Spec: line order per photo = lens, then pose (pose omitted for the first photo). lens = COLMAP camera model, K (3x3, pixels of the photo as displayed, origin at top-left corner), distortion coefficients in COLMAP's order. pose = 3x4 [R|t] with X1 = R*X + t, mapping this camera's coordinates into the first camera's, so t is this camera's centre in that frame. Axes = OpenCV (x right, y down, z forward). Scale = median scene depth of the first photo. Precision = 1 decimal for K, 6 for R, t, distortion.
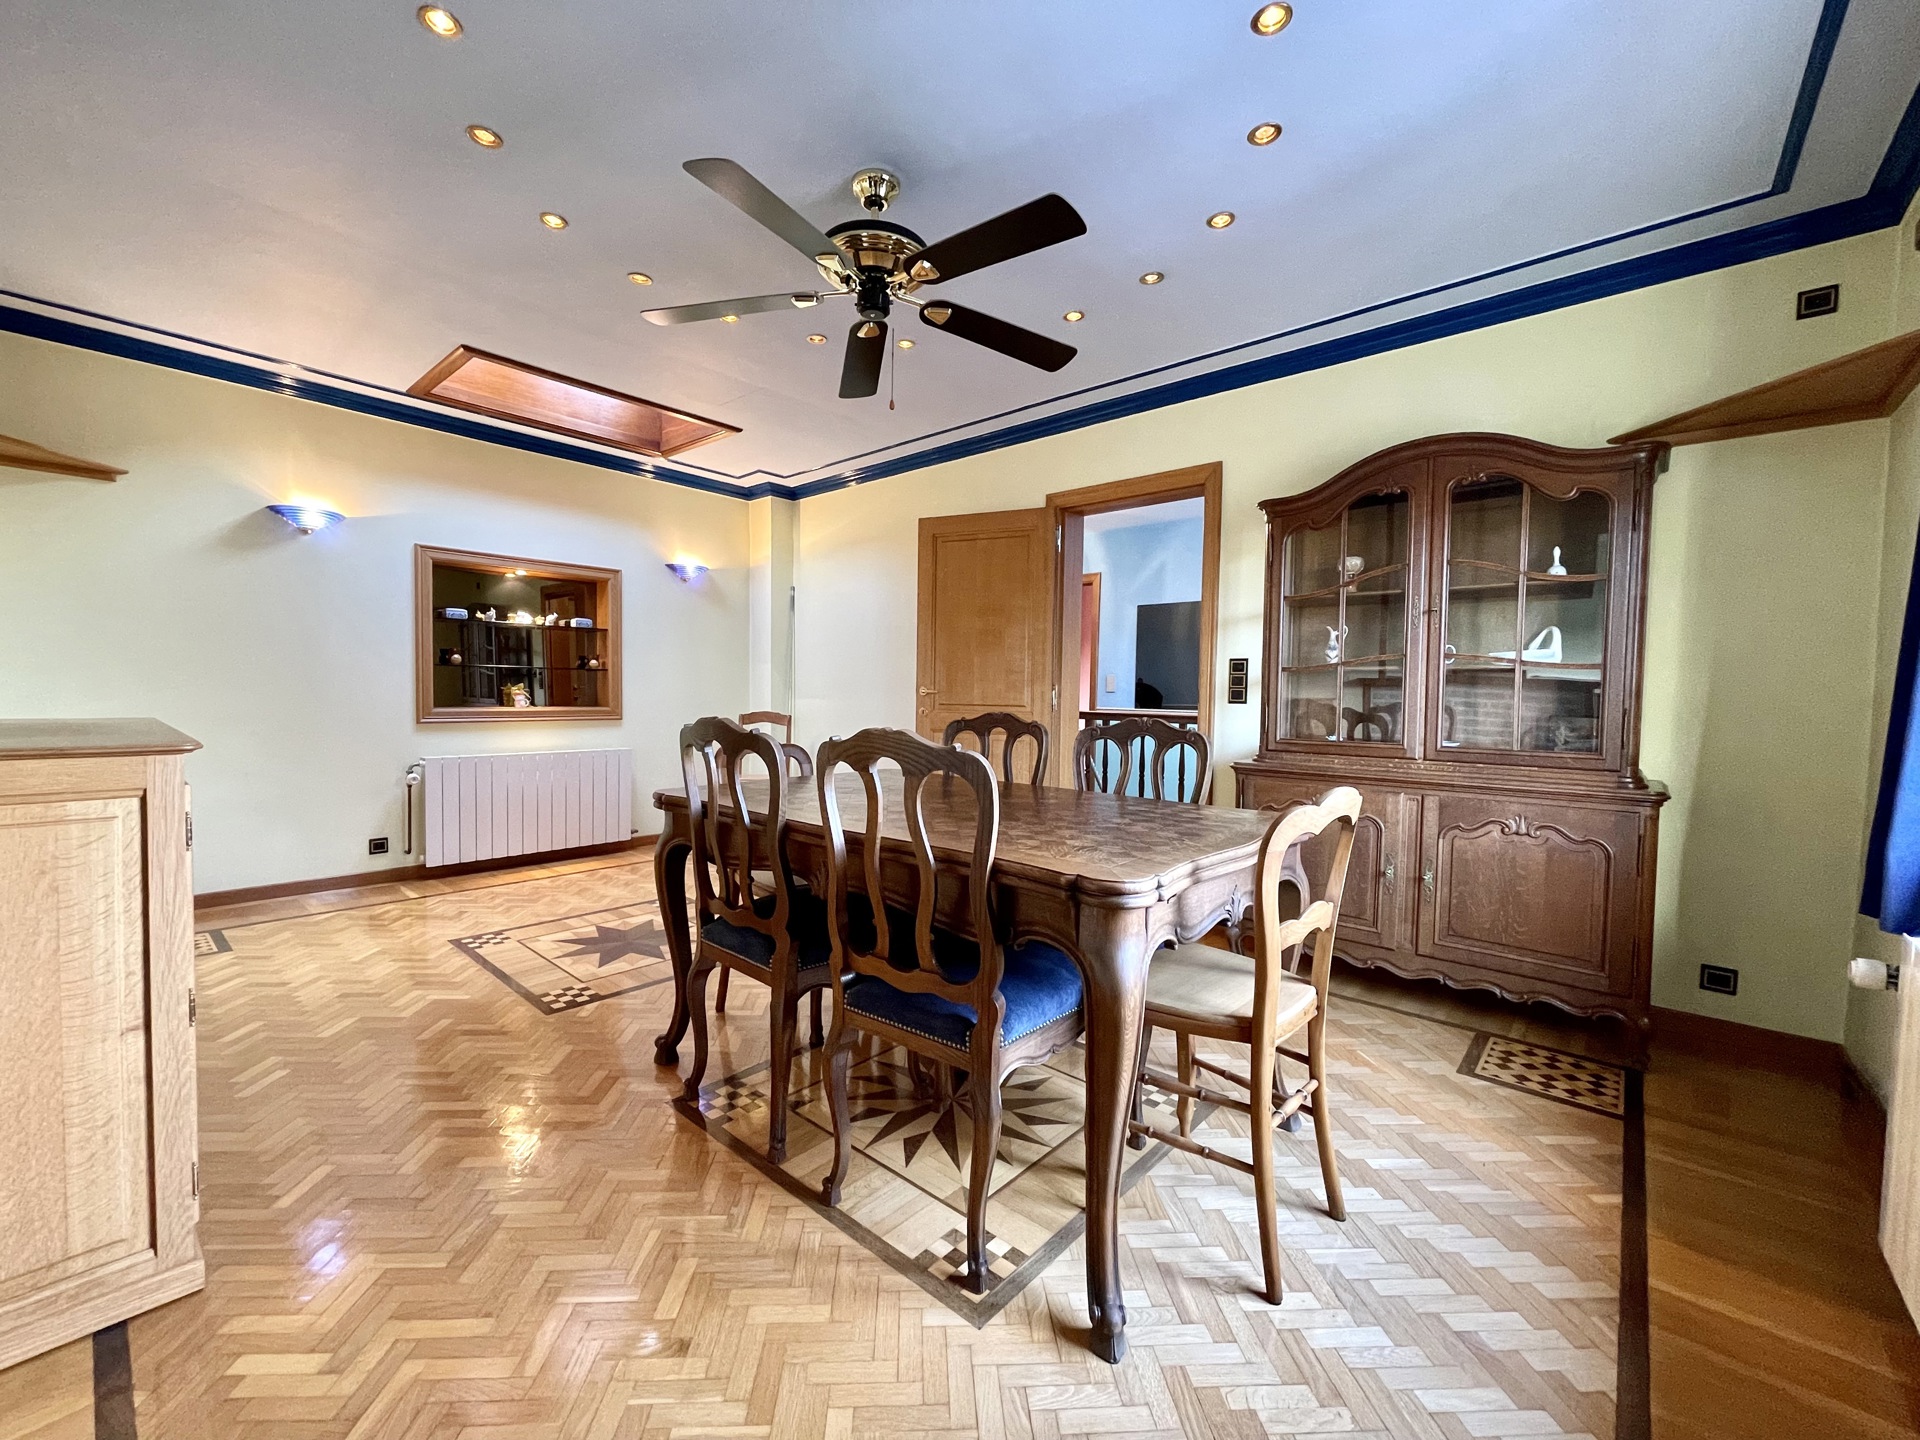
lens RADIAL K [[772.3, 0, 953.9], [0, 772.3, 718.4], [0, 0, 1]] dist [-0.001426, 0.000184]
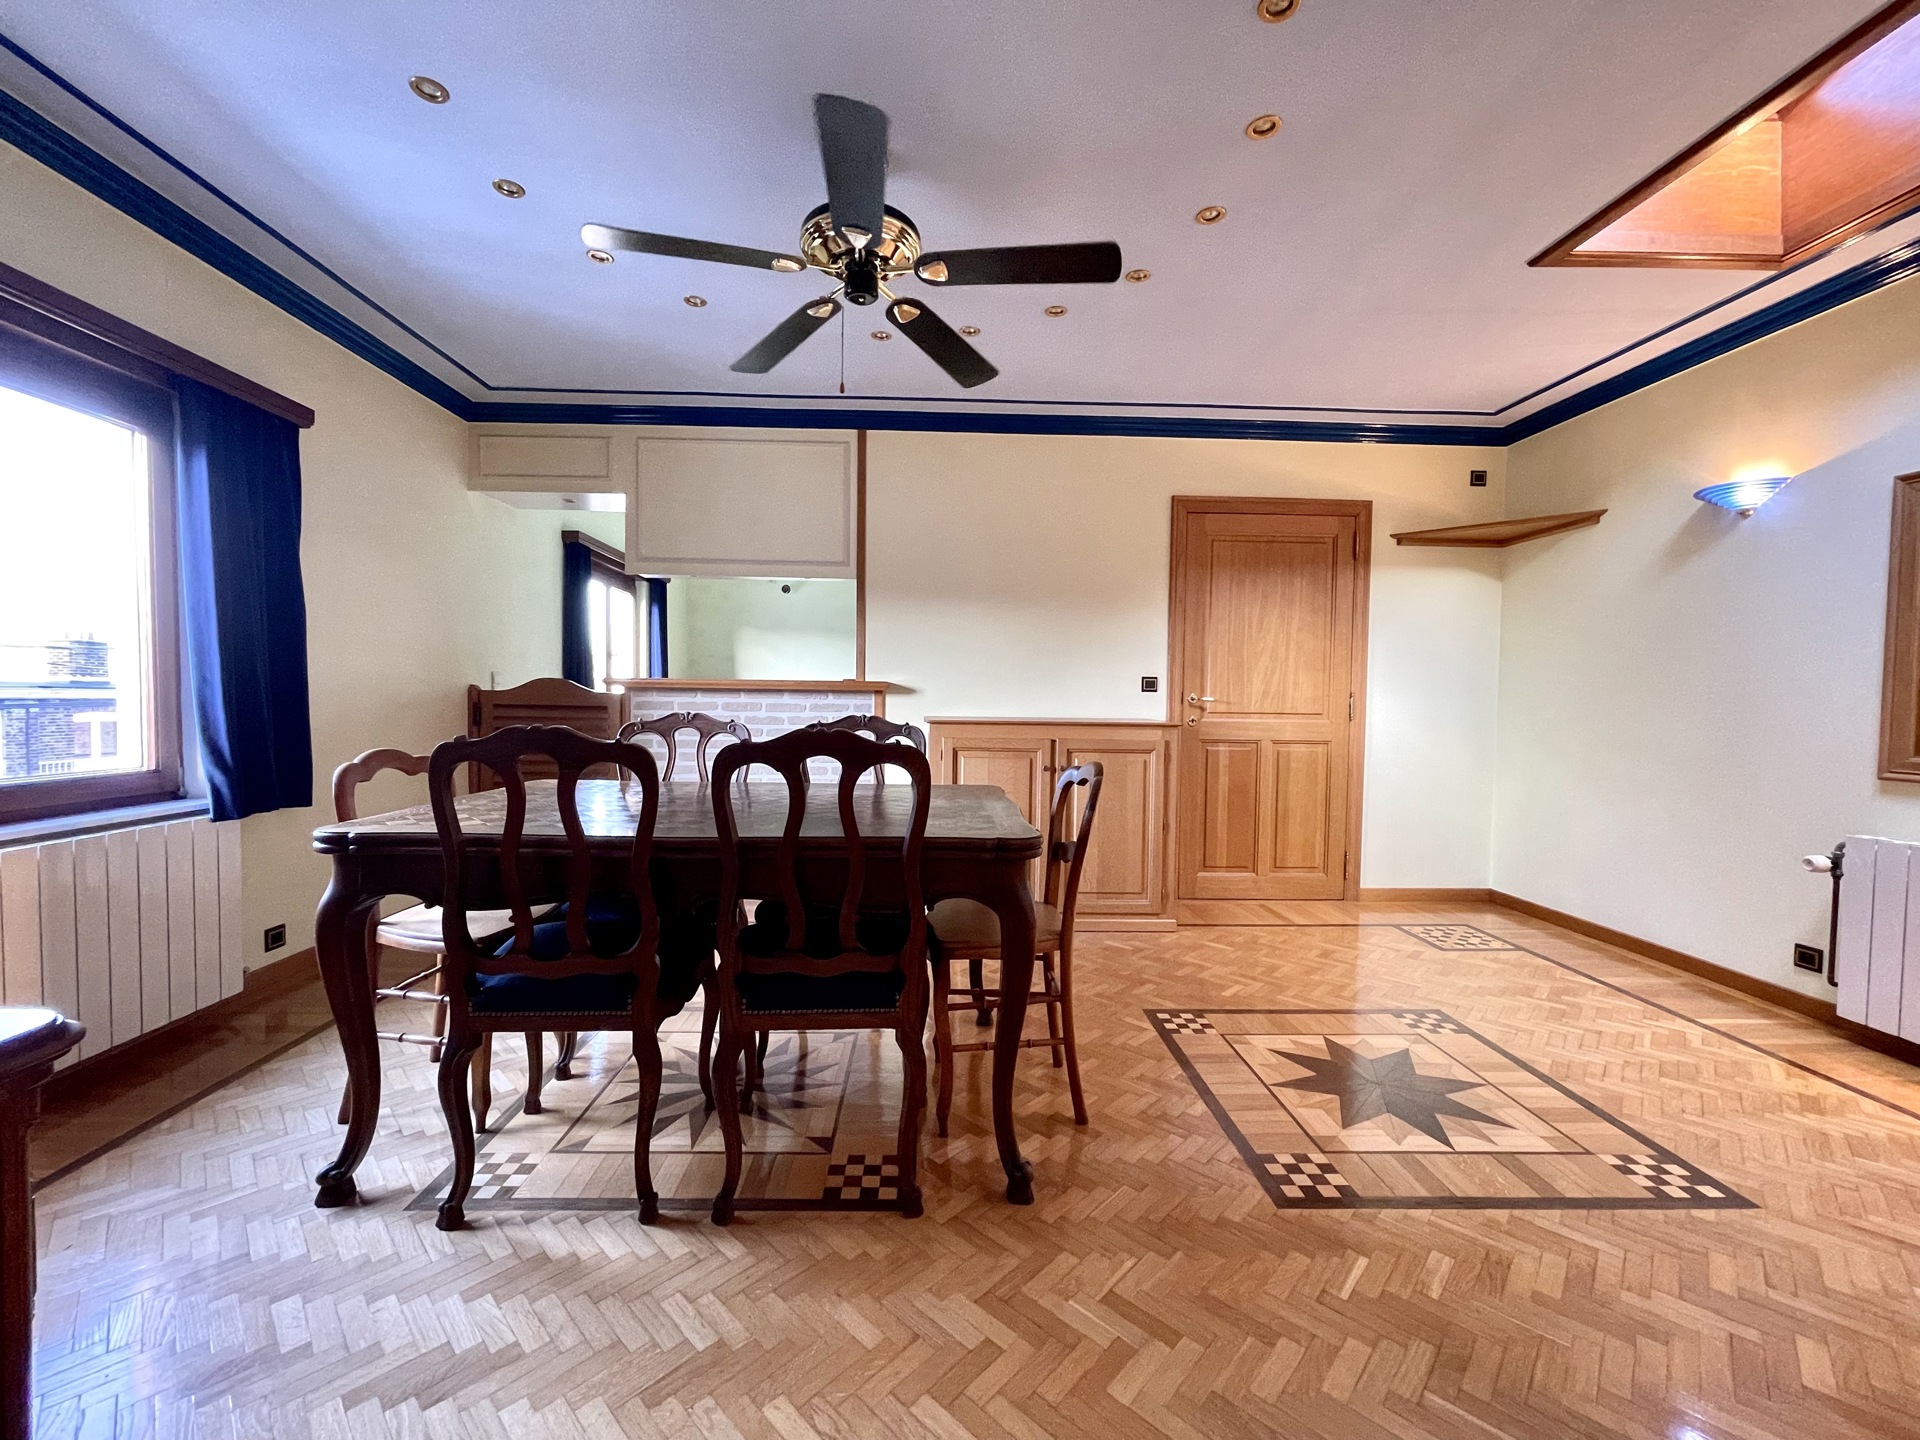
lens RADIAL K [[772.3, 0, 944.7], [0, 772.3, 723.4], [0, 0, 1]] dist [-0.001426, 0.000184]
pose [[-0.730859, -0.001277, -0.682527, 0.300339], [-0.051113, 0.997293, 0.052866, -0.038821], [0.680612, 0.073523, -0.728945, 1.167558]]
